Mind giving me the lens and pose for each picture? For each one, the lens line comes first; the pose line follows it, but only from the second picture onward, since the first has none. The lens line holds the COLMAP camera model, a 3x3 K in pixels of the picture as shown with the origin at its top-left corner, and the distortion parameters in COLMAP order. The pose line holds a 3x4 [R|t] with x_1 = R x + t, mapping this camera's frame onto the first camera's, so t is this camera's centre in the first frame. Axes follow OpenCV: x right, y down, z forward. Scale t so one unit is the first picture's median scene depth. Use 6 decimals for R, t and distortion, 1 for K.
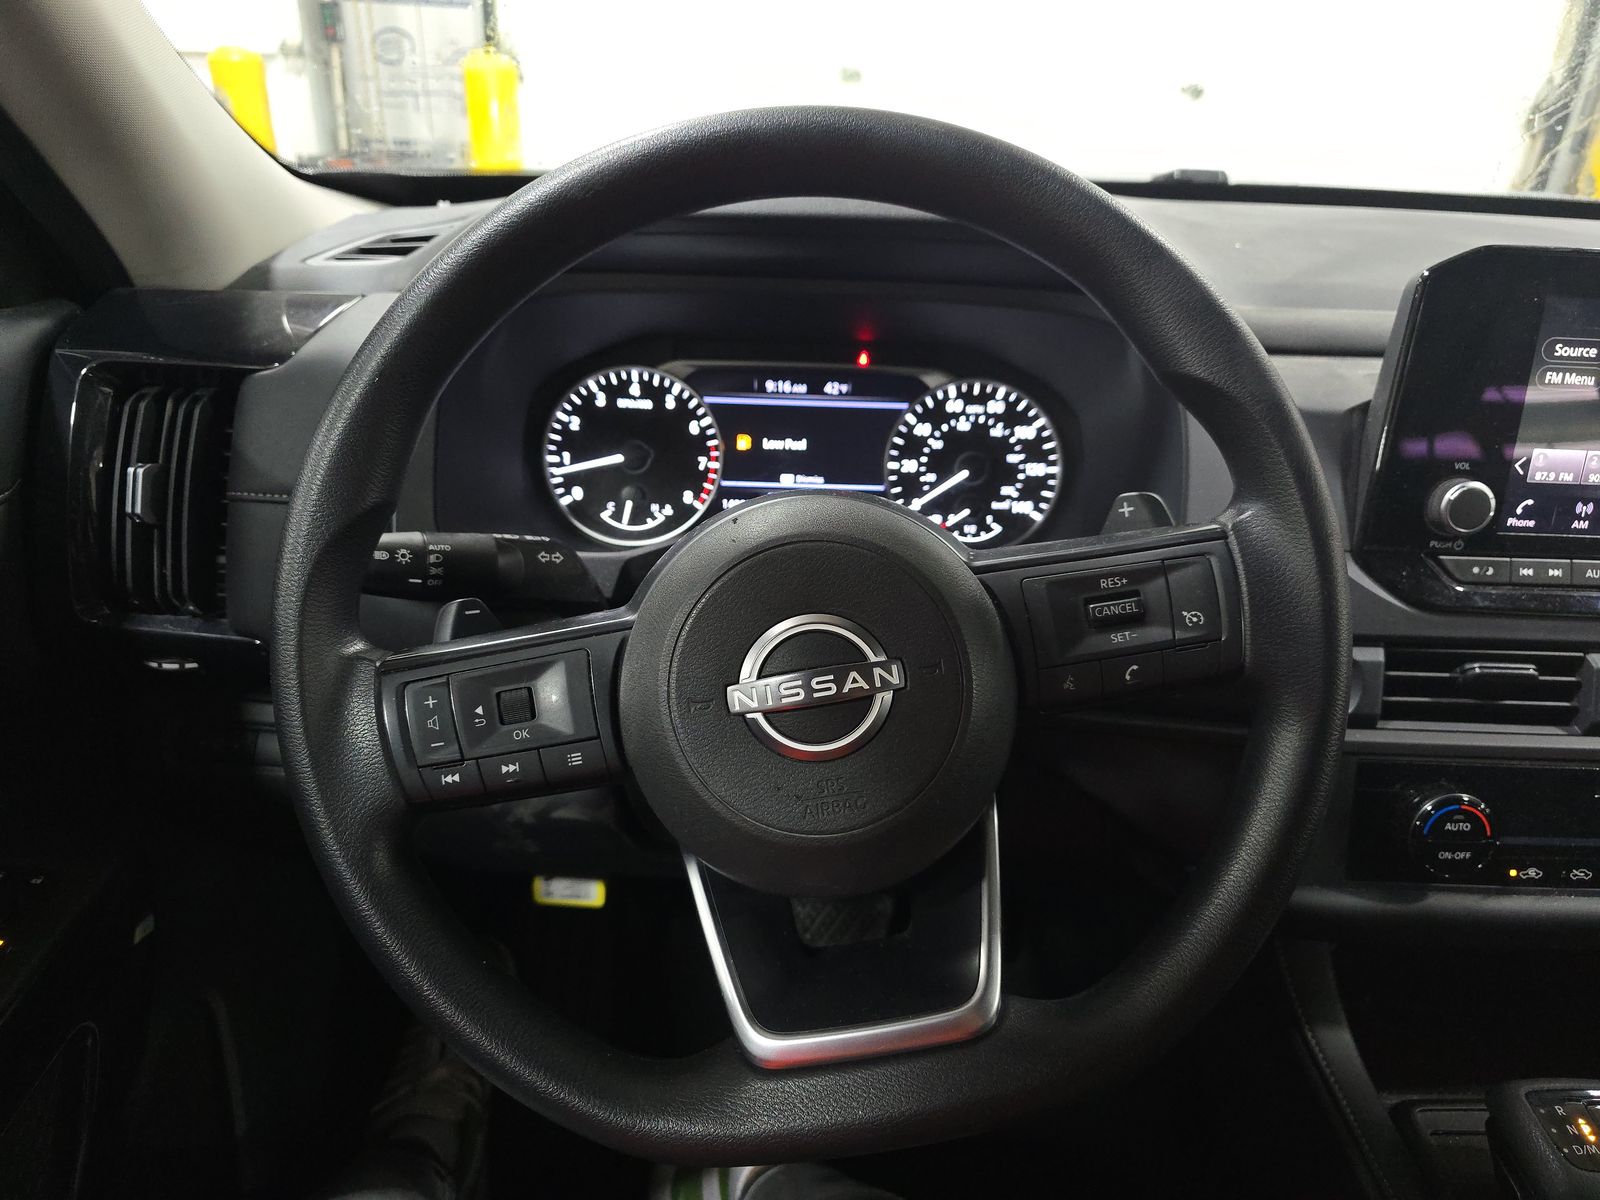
lens RADIAL K [[1071.0, 0, 800.0], [0, 1071.0, 600.0], [0, 0, 1]] dist [0.002143, -0.000888]
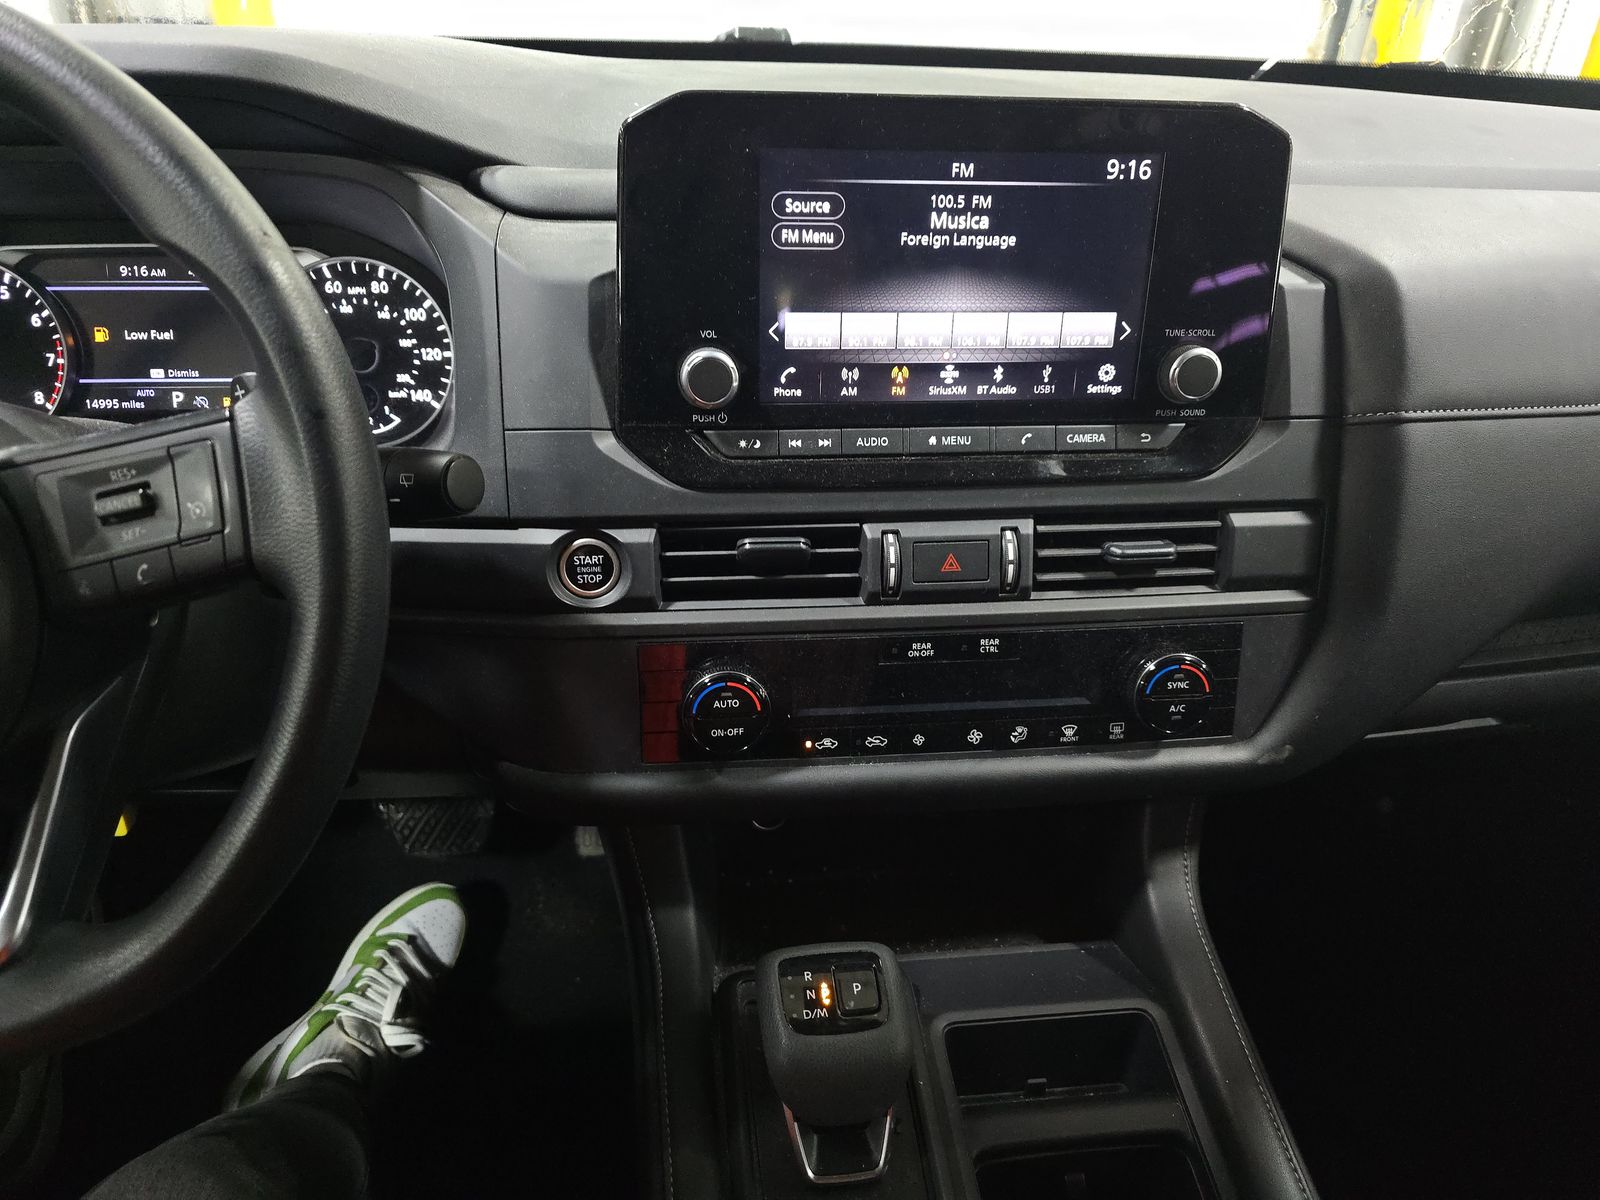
lens RADIAL K [[1048.2, 0, 800.0], [0, 1048.2, 600.0], [0, 0, 1]] dist [0.071830, -0.072308]
pose [[0.995446, -0.056538, 0.076745, 0.464033], [0.048677, 0.993726, 0.100690, 0.015352], [-0.081956, -0.096495, 0.991954, 0.025970]]
